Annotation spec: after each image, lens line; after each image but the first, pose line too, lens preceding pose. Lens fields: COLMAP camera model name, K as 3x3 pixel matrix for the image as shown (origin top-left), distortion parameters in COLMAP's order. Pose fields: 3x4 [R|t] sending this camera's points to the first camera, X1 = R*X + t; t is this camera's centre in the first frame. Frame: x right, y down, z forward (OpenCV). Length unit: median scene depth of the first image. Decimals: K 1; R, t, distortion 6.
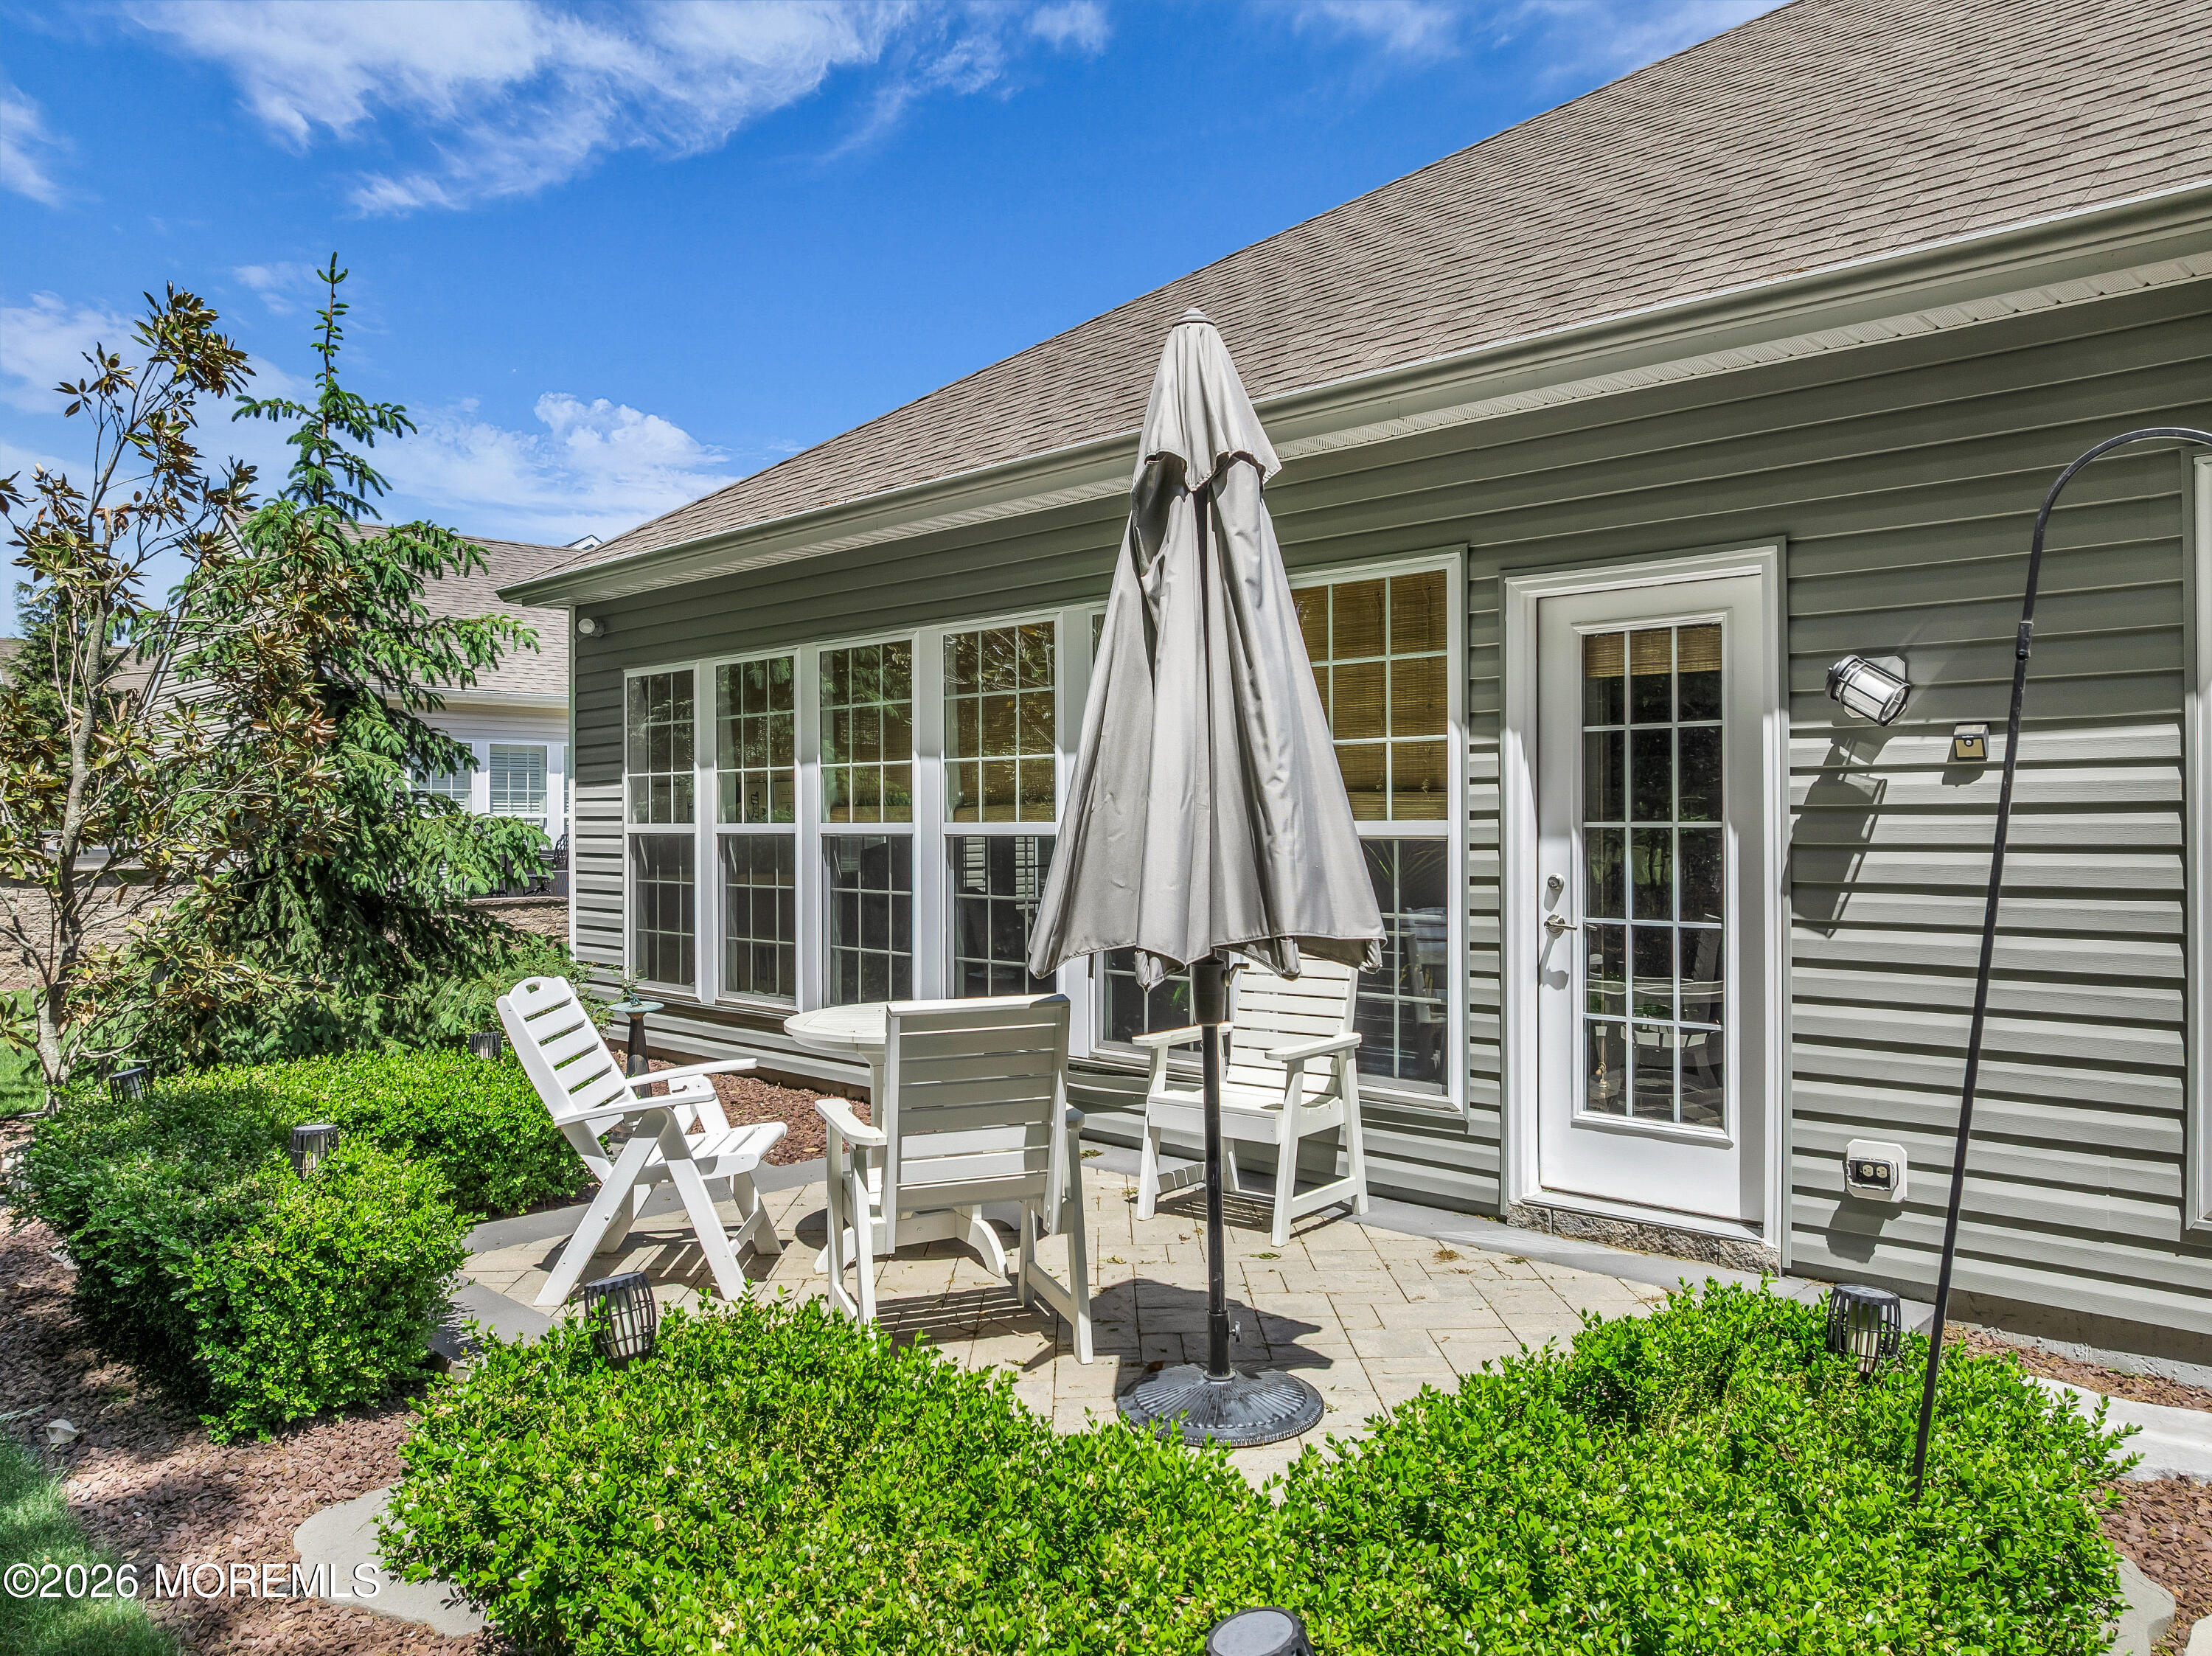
lens RADIAL K [[1563.4, 0, 1119.9], [0, 1563.4, 827.6], [0, 0, 1]] dist [-0.043197, 0.008430]
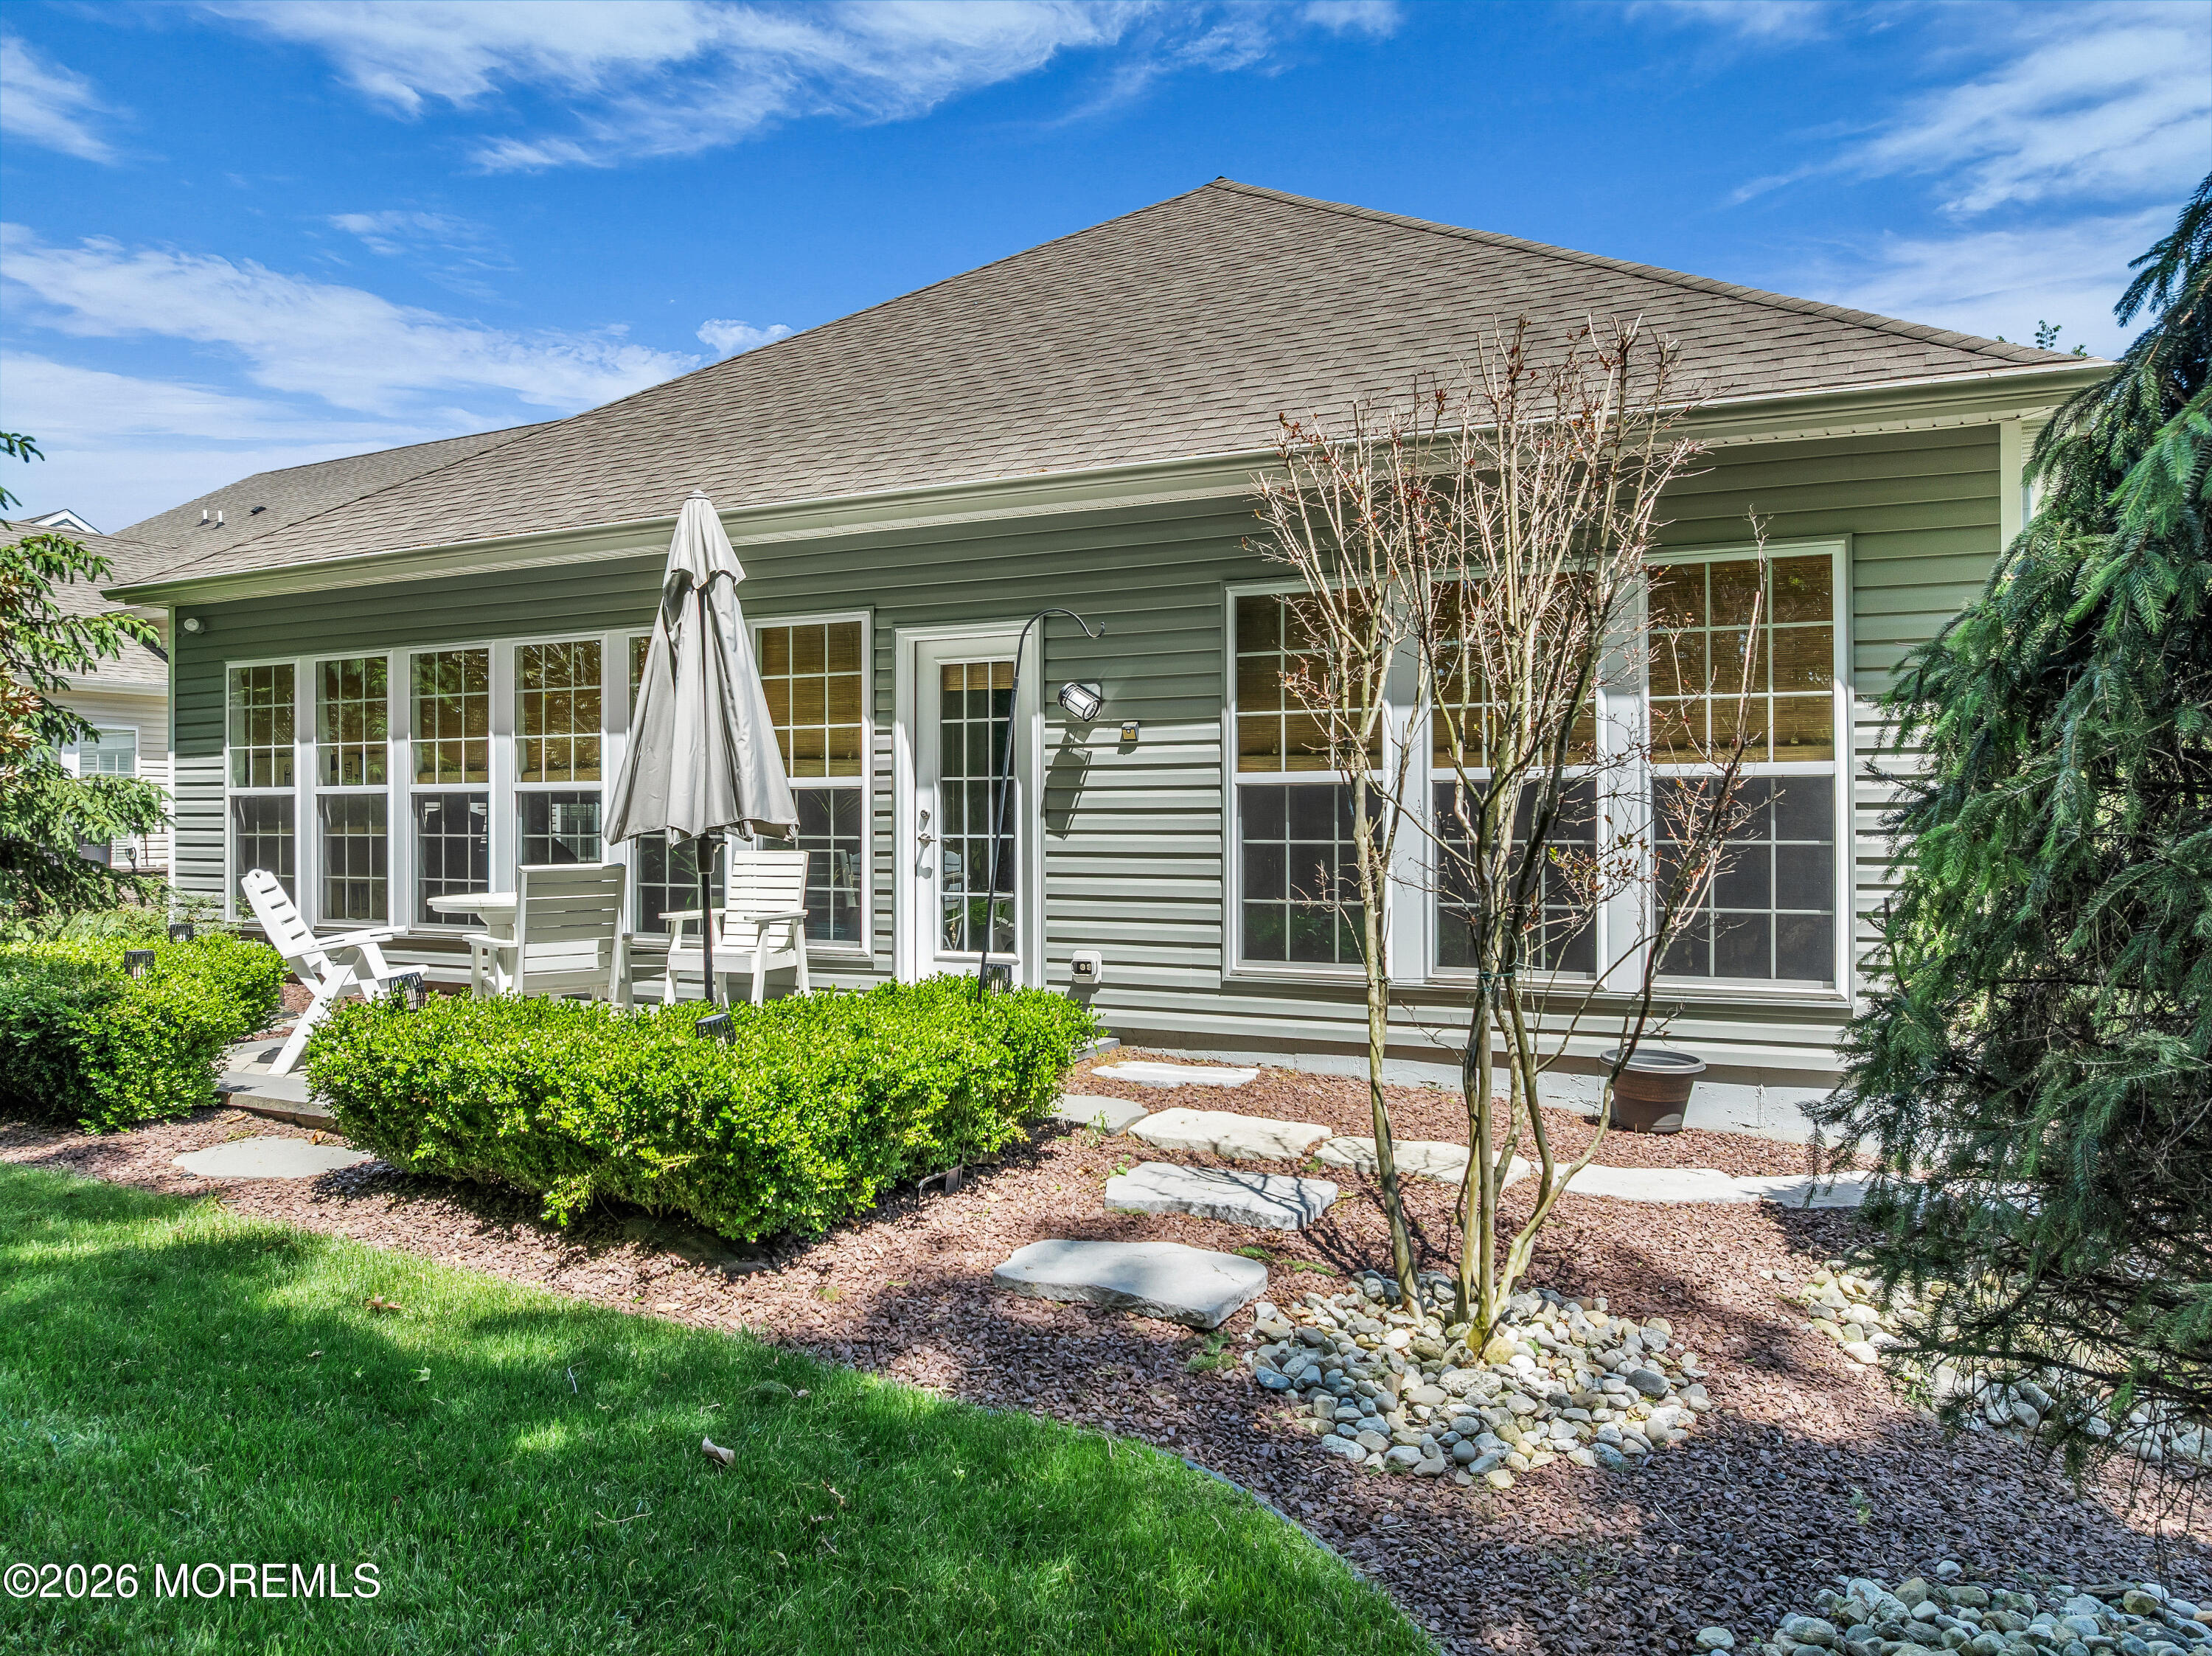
lens RADIAL K [[1504.4, 0, 1106.0], [0, 1504.4, 828.0], [0, 0, 1]] dist [-0.045515, -0.000768]
pose [[0.953405, 0.000790, 0.301693, -0.018371], [-0.001706, 0.999995, 0.002774, 0.045131], [-0.301689, -0.003159, 0.953401, -0.575713]]
